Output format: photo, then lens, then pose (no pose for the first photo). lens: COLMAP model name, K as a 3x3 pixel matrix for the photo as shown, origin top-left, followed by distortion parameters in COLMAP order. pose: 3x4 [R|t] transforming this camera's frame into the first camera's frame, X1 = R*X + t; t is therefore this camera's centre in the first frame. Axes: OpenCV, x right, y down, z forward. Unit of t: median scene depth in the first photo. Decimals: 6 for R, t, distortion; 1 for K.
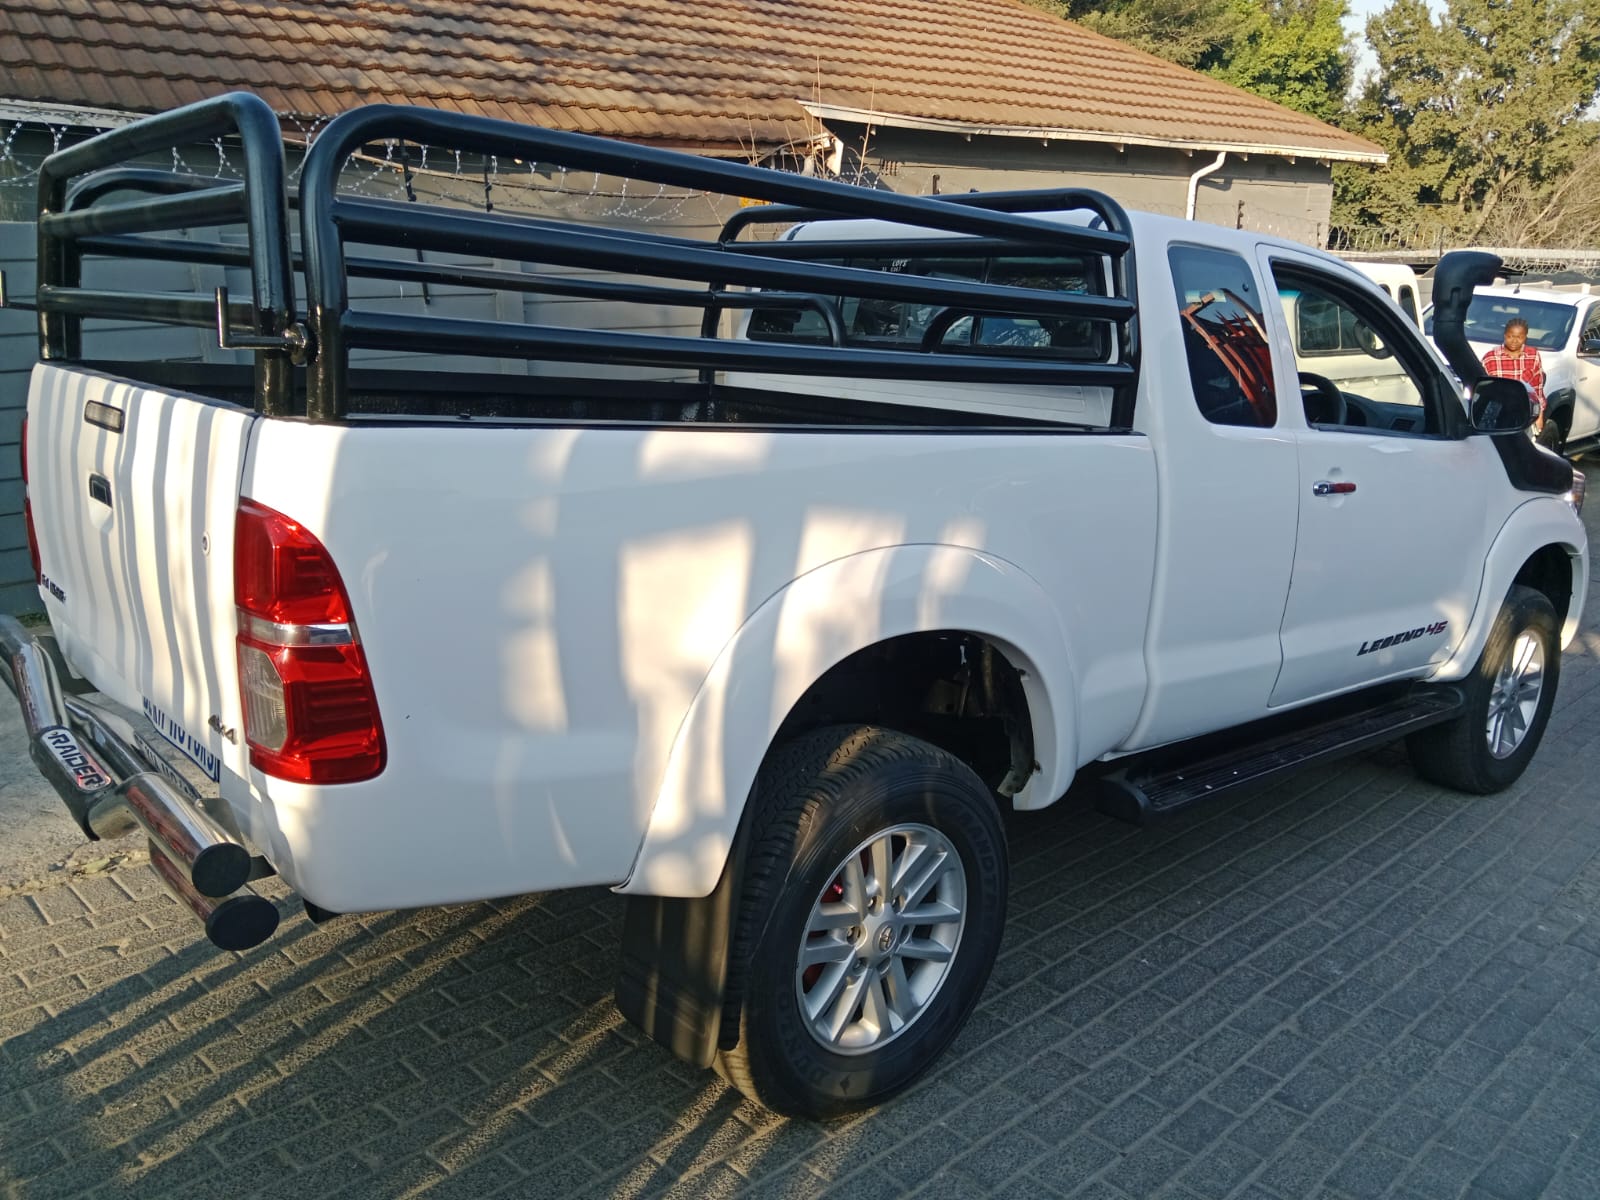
lens RADIAL K [[1306.5, 0, 772.2], [0, 1306.5, 598.8], [0, 0, 1]] dist [0.017968, -0.037526]
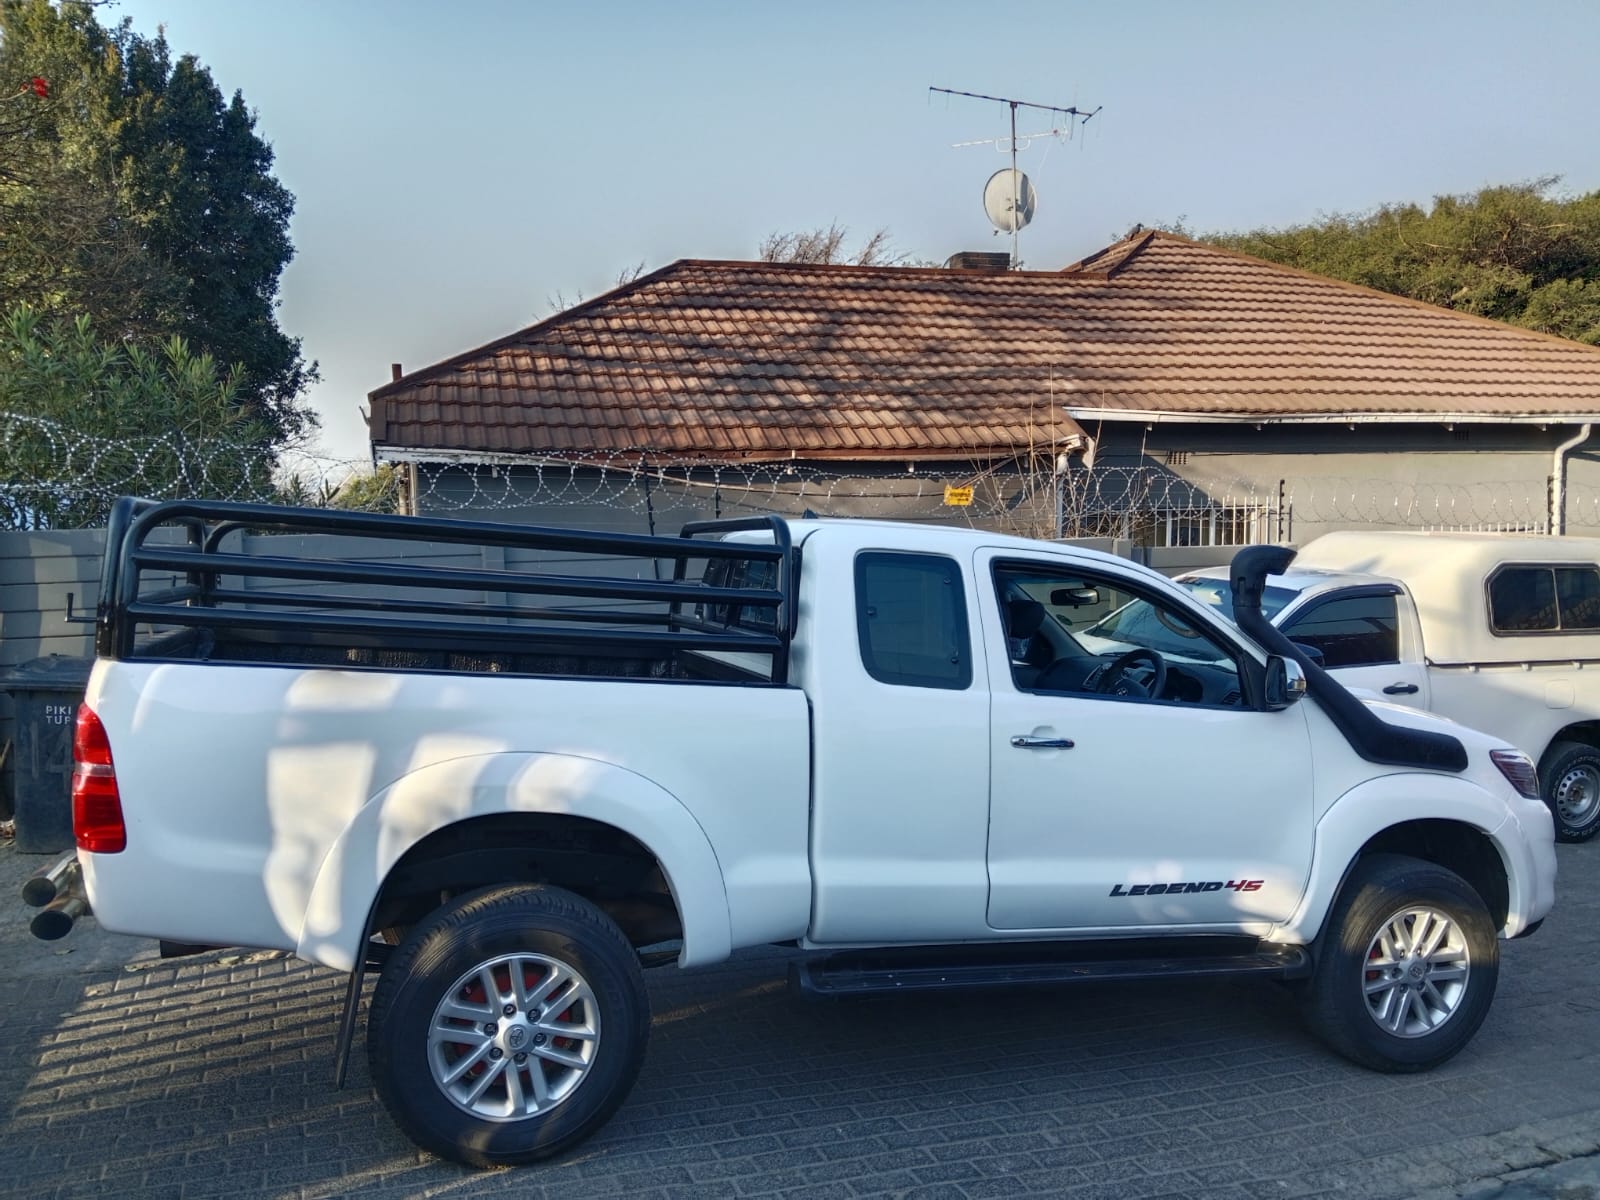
lens RADIAL K [[1302.9, 0, 772.8], [0, 1302.9, 601.0], [0, 0, 1]] dist [0.006342, -0.014980]
pose [[0.914931, 0.001485, -0.403608, 0.655161], [-0.083775, 0.978914, -0.186306, 0.029161], [0.394821, 0.204269, 0.895763, -0.171033]]
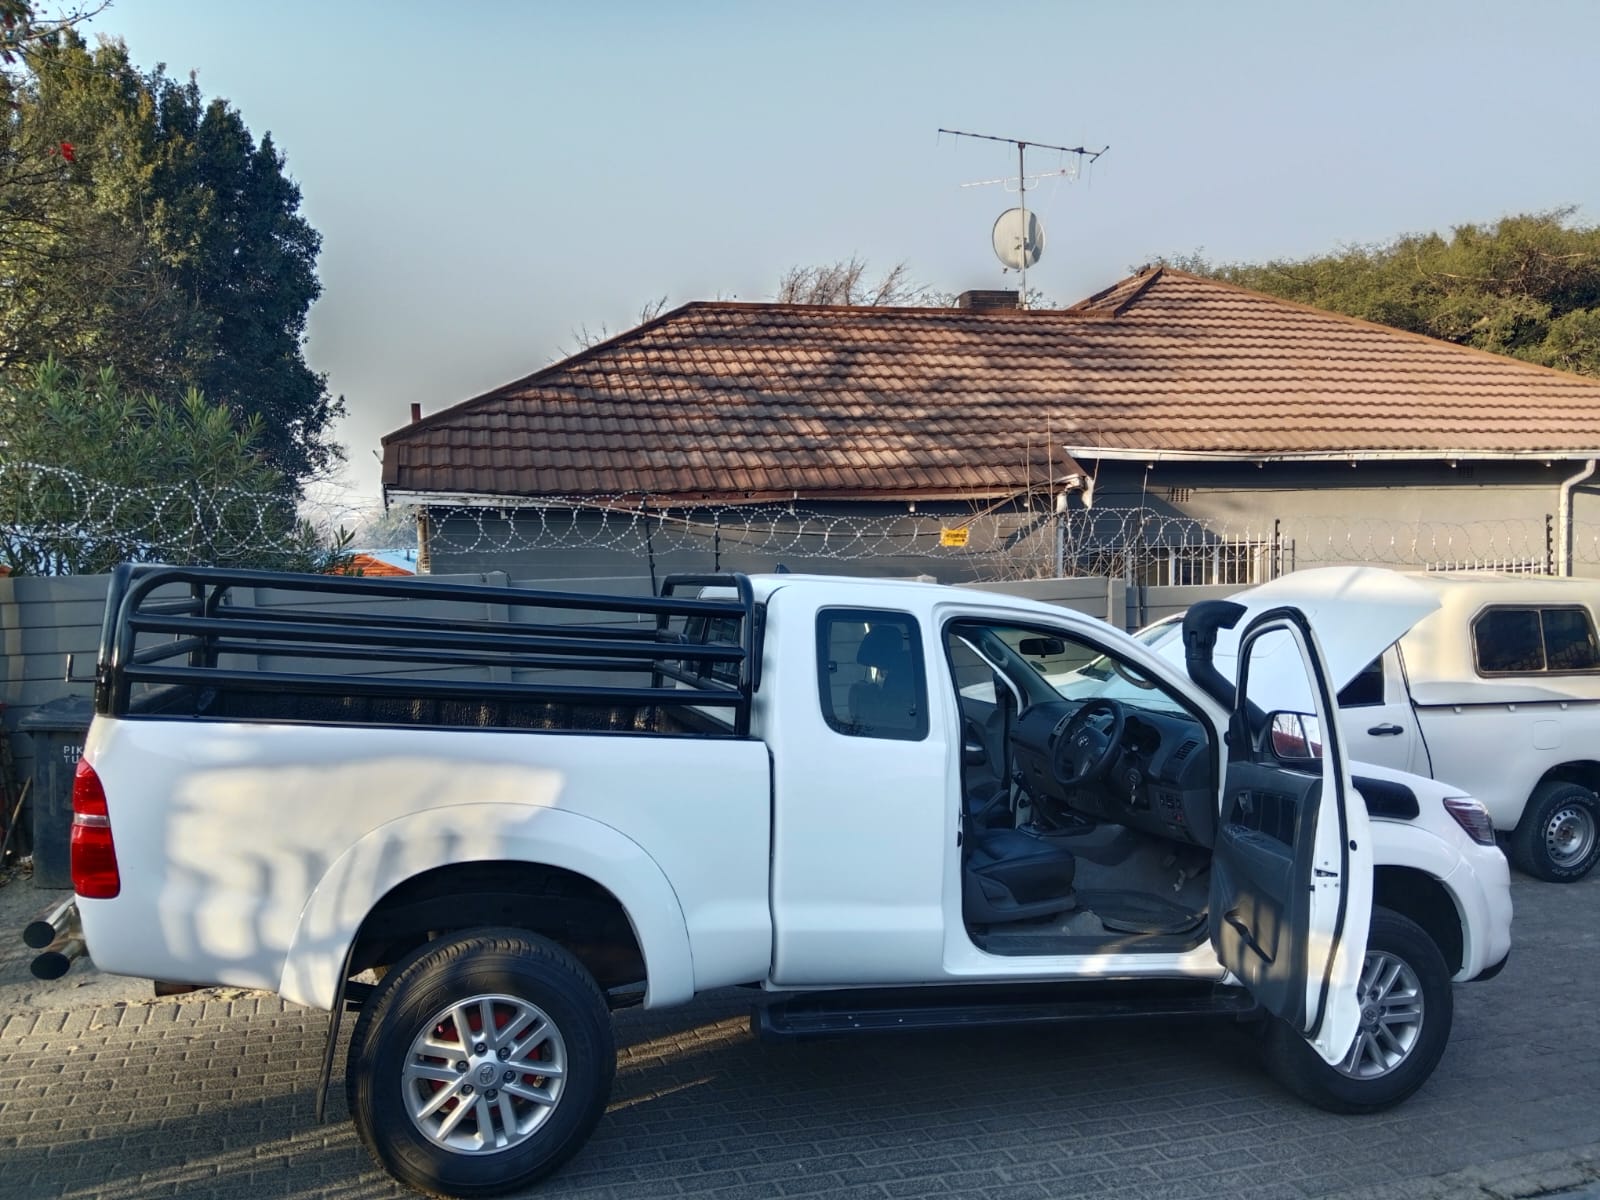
lens RADIAL K [[1306.5, 0, 772.2], [0, 1306.5, 598.8], [0, 0, 1]] dist [0.017968, -0.037526]
pose [[0.905200, -0.008371, -0.424902, 0.734230], [-0.087196, 0.974878, -0.204965, 0.008807], [0.415944, 0.222584, 0.881730, -0.207131]]
